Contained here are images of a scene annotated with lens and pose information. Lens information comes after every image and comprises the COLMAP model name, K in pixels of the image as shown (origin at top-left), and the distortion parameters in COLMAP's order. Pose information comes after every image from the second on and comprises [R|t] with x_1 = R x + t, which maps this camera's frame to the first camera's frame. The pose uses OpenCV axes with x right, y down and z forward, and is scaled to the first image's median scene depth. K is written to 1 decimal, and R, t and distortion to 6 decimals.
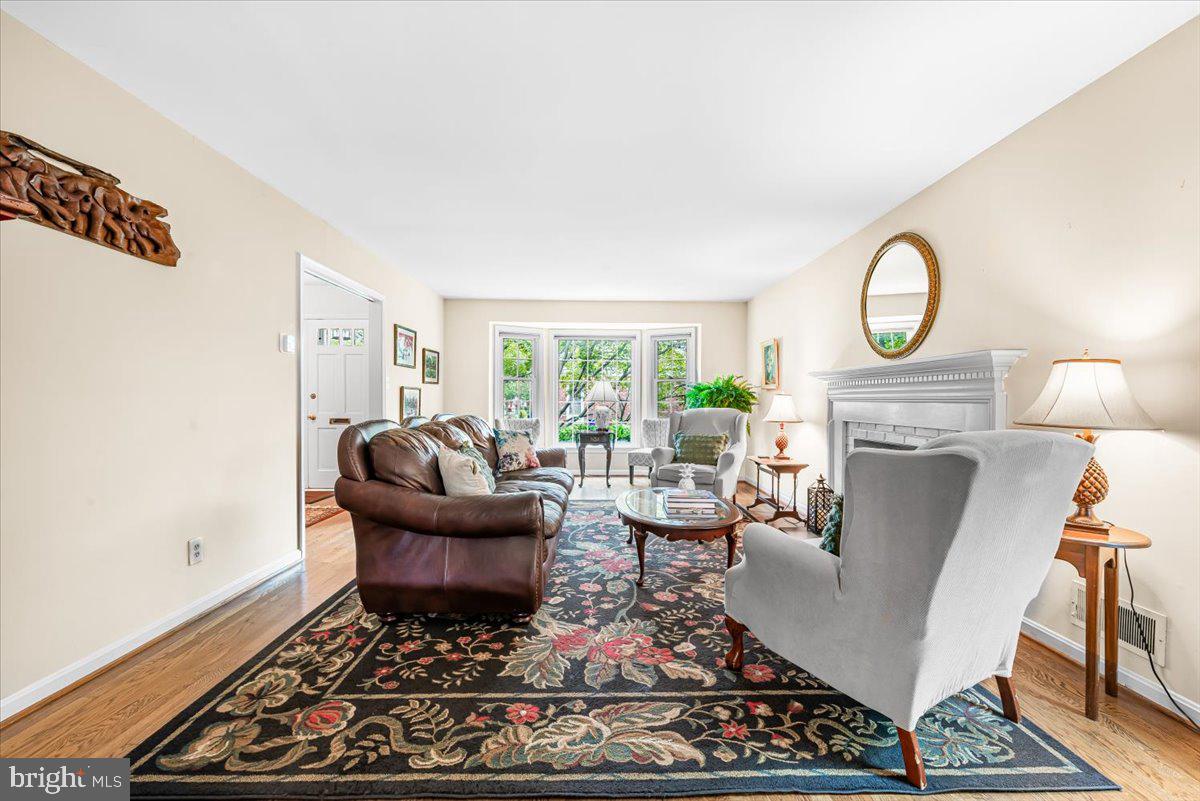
lens RADIAL K [[476.3, 0, 599.4], [0, 476.3, 401.1], [0, 0, 1]] dist [-0.006480, -0.001209]
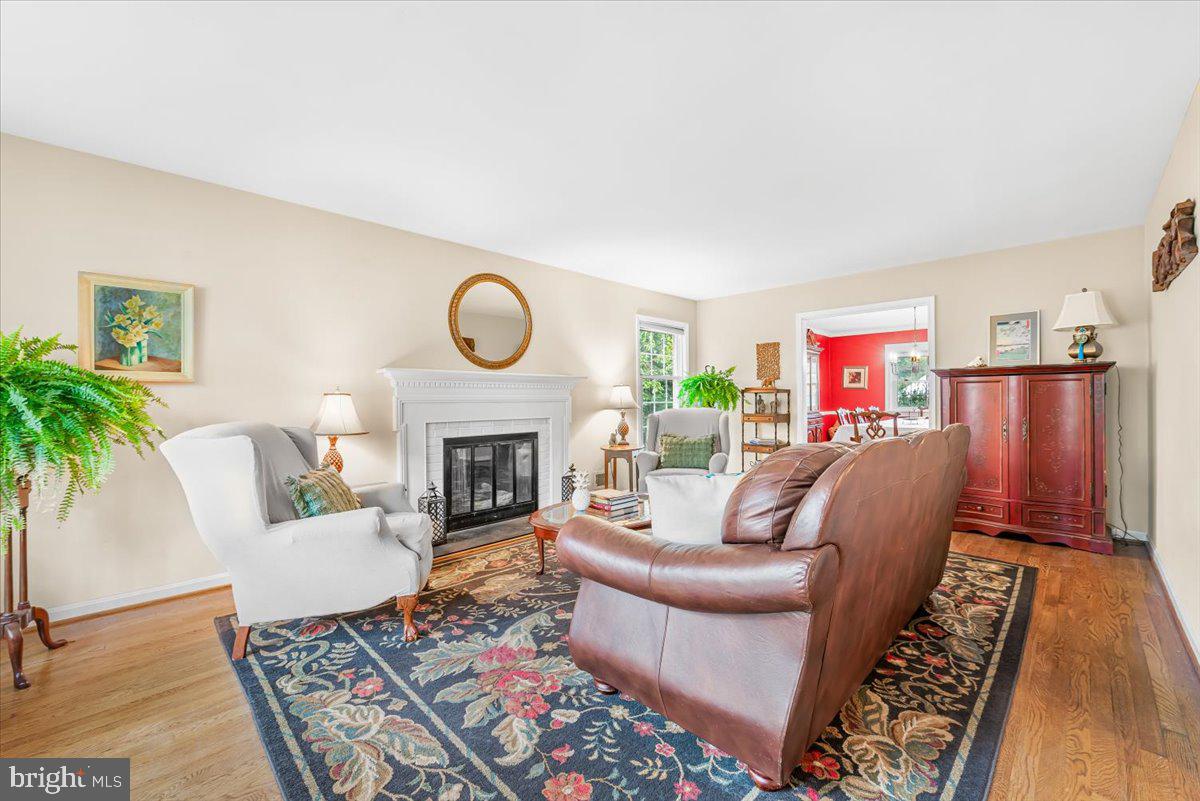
lens RADIAL K [[476.3, 0, 597.0], [0, 476.3, 398.5], [0, 0, 1]] dist [-0.006480, -0.001209]
pose [[-0.689032, 0.000179, 0.724731, -0.859062], [0.004849, 0.999979, 0.004364, -0.021392], [-0.724714, 0.006521, -0.689019, 2.762706]]
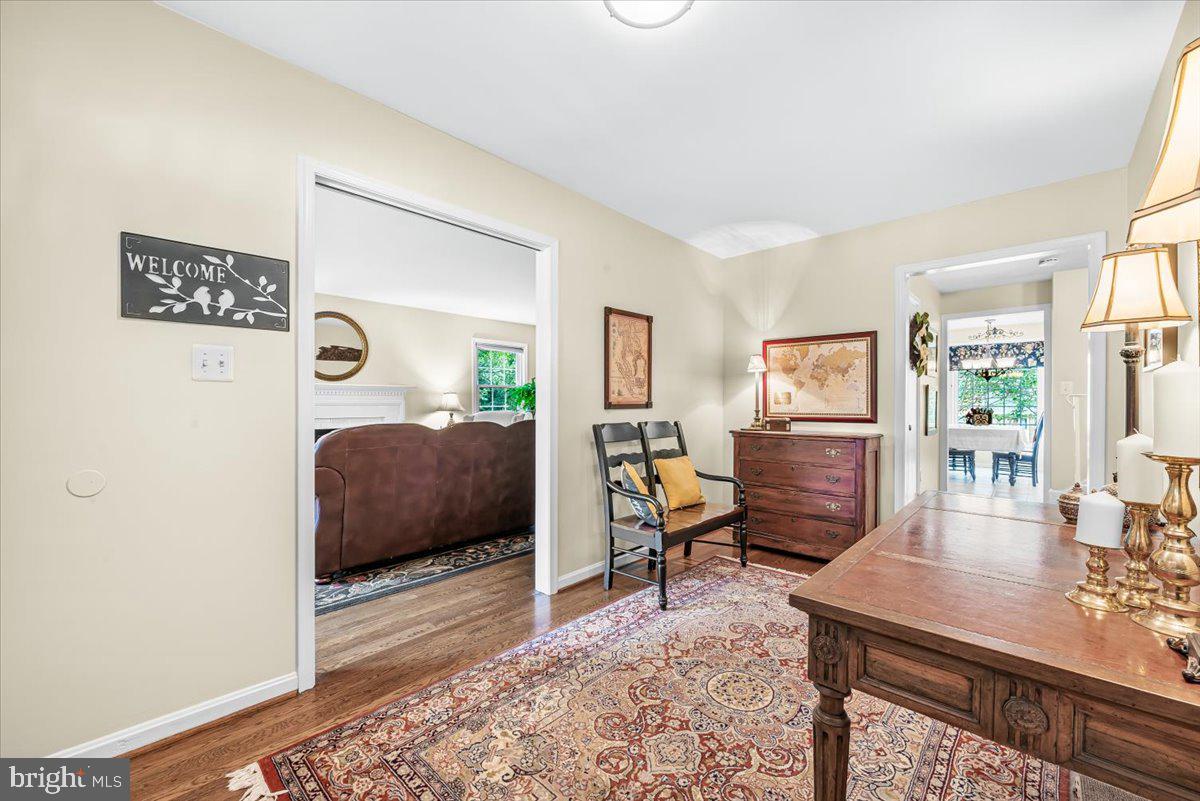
lens RADIAL K [[476.3, 0, 605.6], [0, 476.3, 401.6], [0, 0, 1]] dist [-0.006480, -0.001209]
pose [[-0.712972, -0.001782, 0.701191, -2.246784], [-0.003176, 0.999995, -0.000688, -0.020055], [-0.701186, -0.002717, -0.712973, 2.533212]]
